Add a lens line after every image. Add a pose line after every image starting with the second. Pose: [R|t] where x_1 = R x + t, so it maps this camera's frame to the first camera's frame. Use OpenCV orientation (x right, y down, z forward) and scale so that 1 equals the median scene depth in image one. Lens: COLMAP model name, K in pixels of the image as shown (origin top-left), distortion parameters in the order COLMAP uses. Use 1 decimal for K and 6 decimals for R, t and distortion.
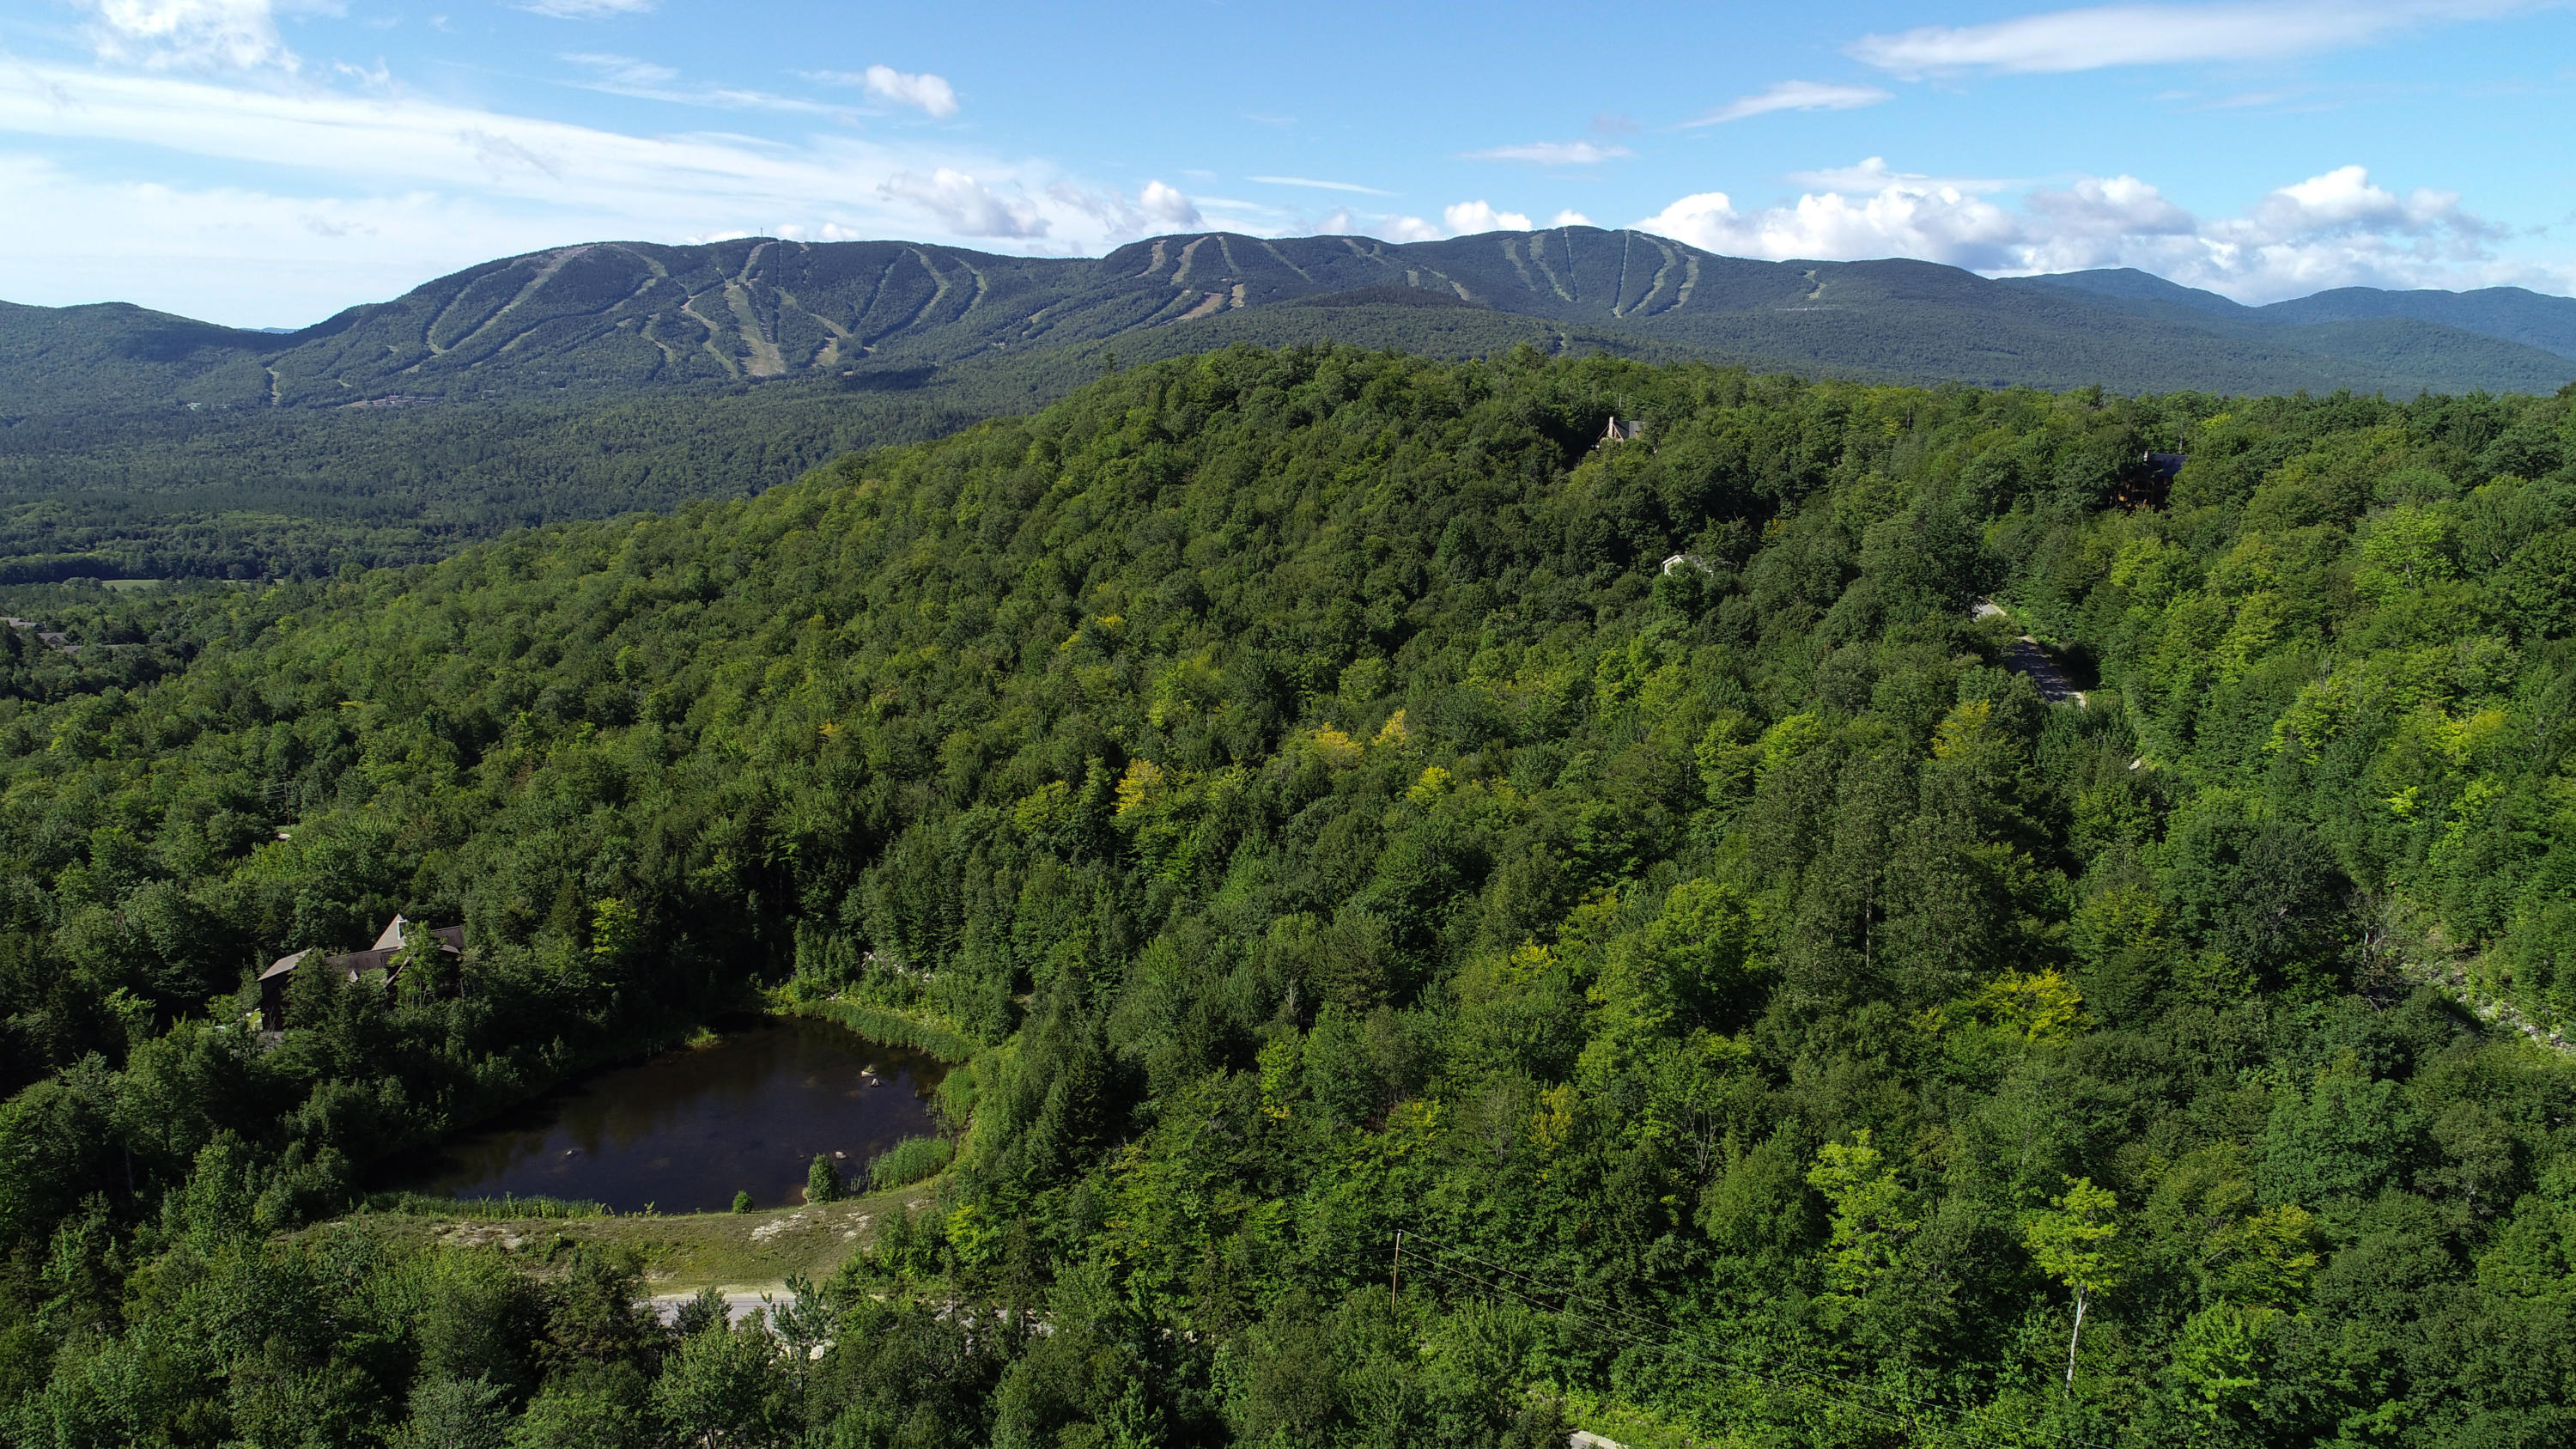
lens RADIAL K [[1780.8, 0, 1255.0], [0, 1780.8, 683.8], [0, 0, 1]] dist [0.000214, -0.002237]
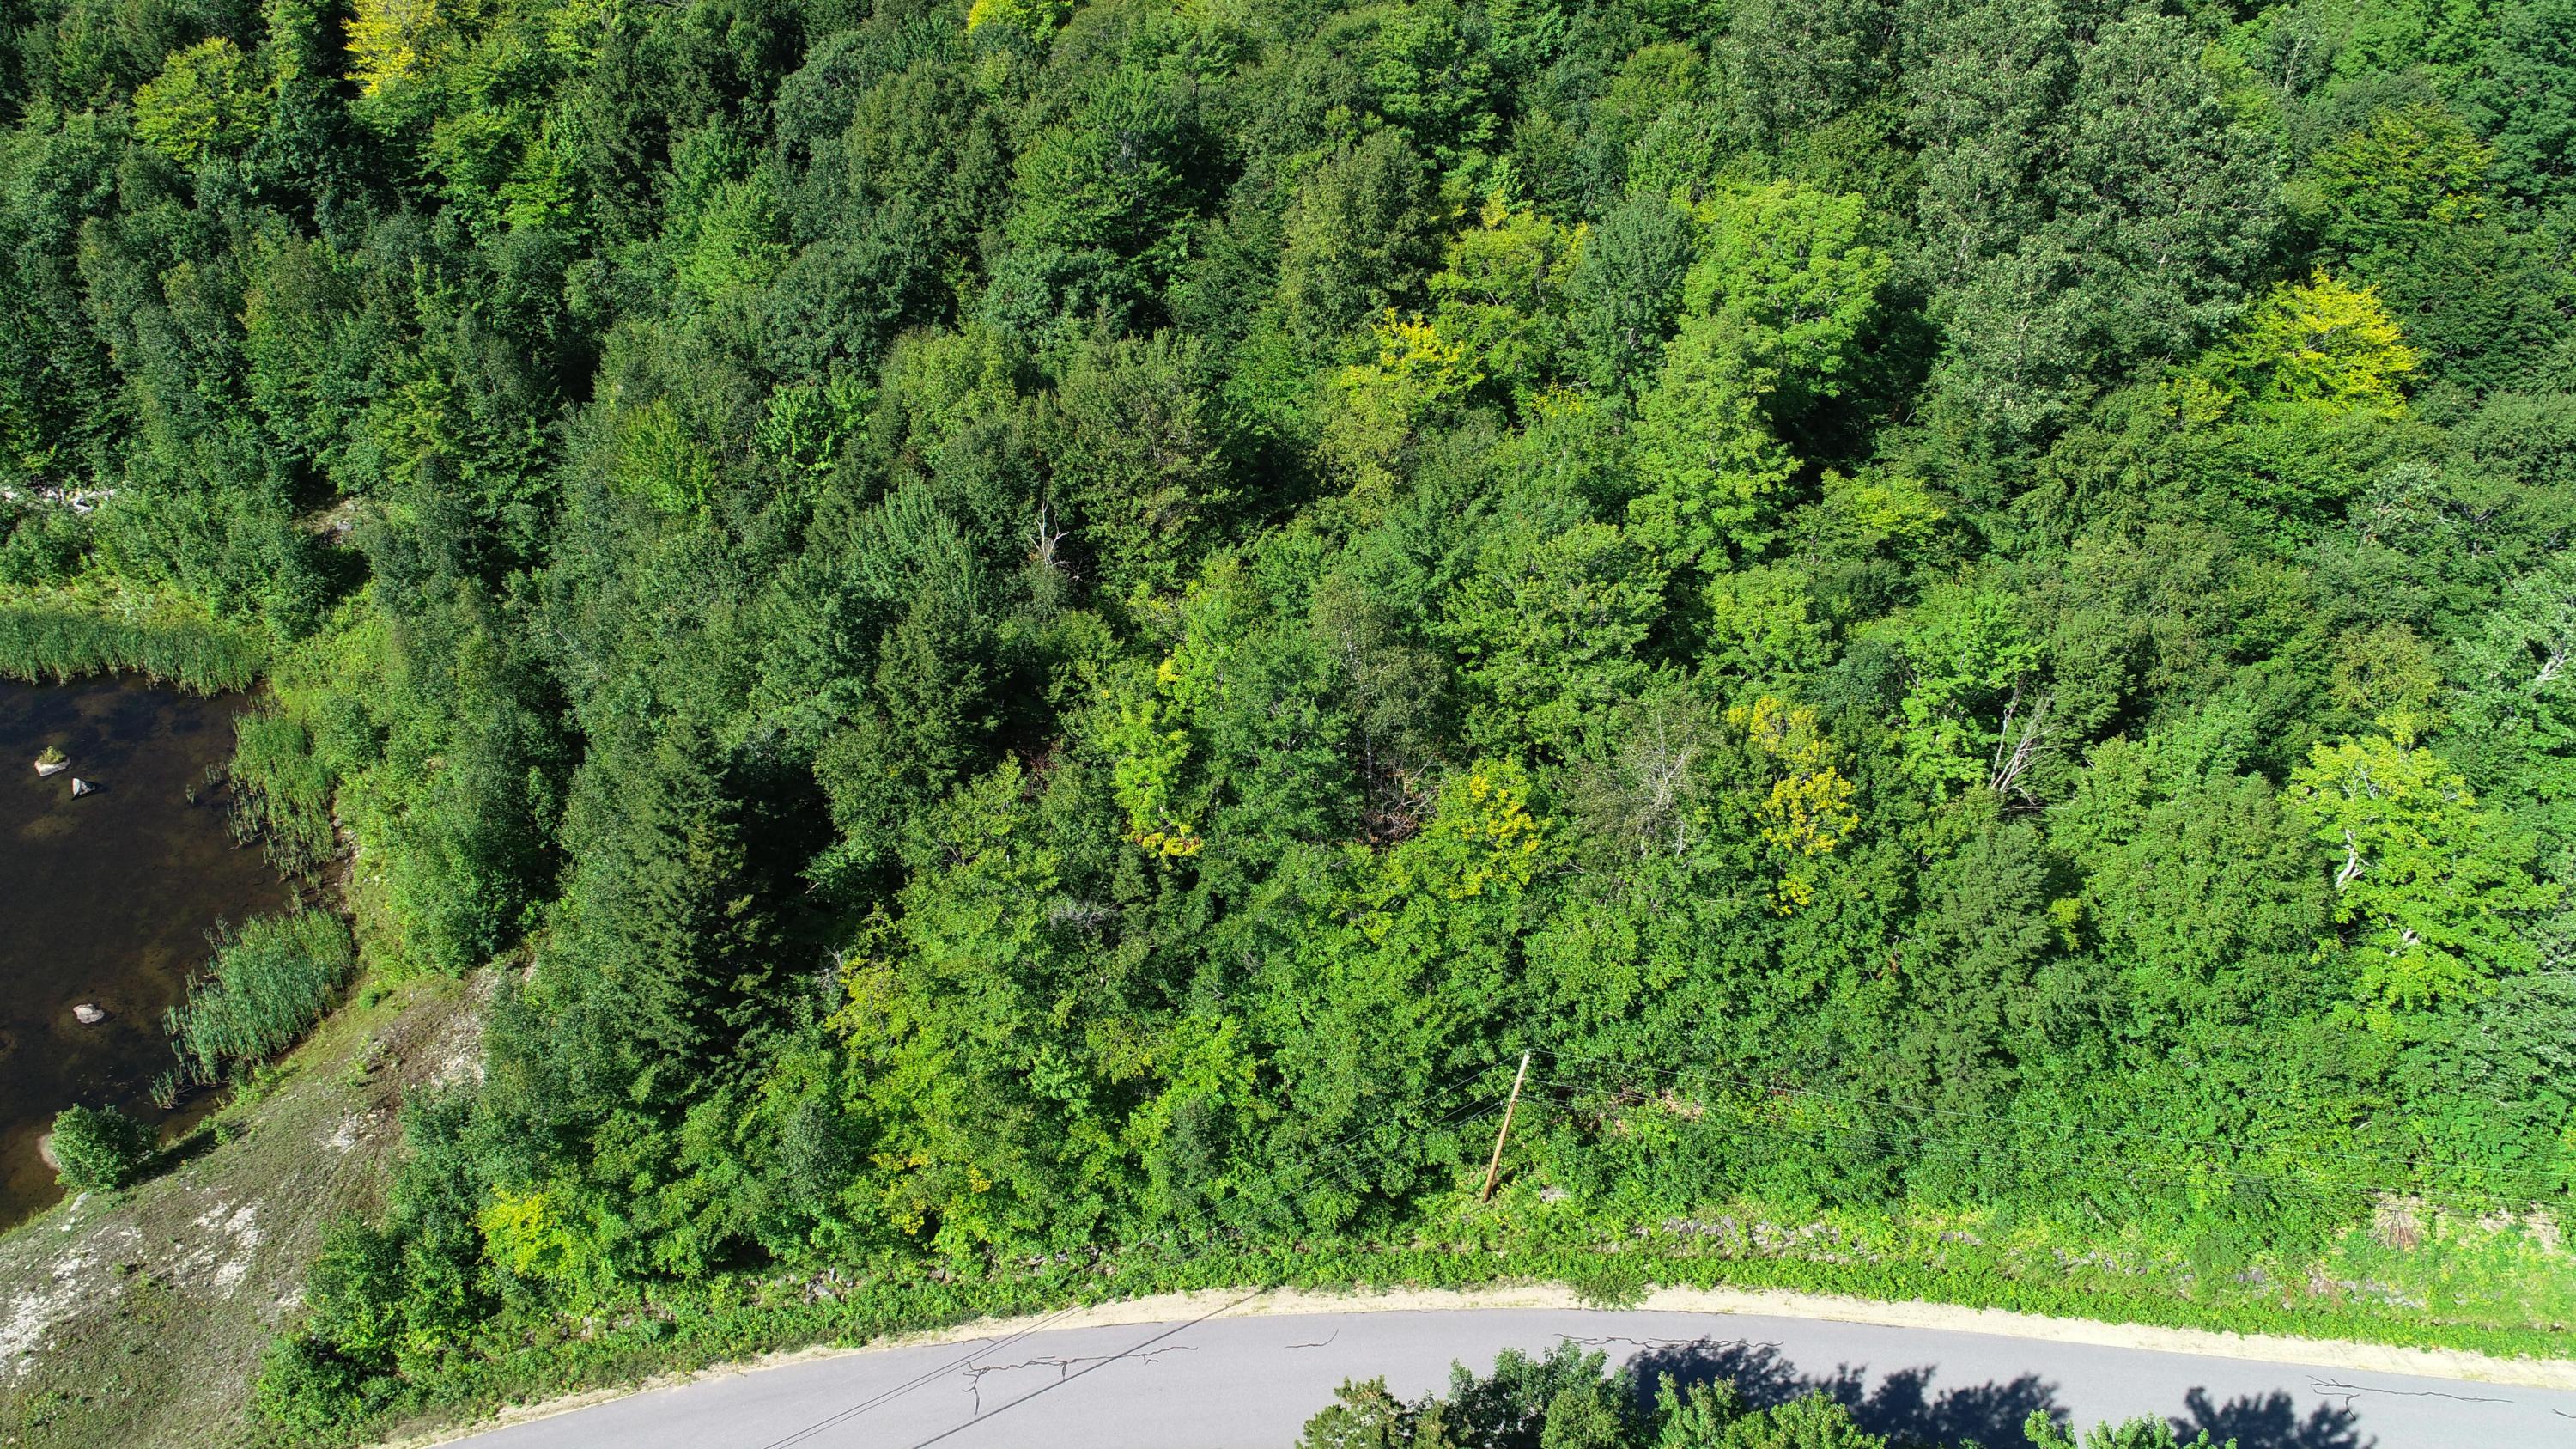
lens RADIAL K [[1729.0, 0, 1259.1], [0, 1729.0, 729.3], [0, 0, 1]] dist [0.001757, -0.002423]
pose [[0.885508, -0.269725, 0.378319, -0.103971], [0.042908, 0.858238, 0.511455, -0.016893], [-0.462639, -0.436664, 0.771550, 0.500417]]
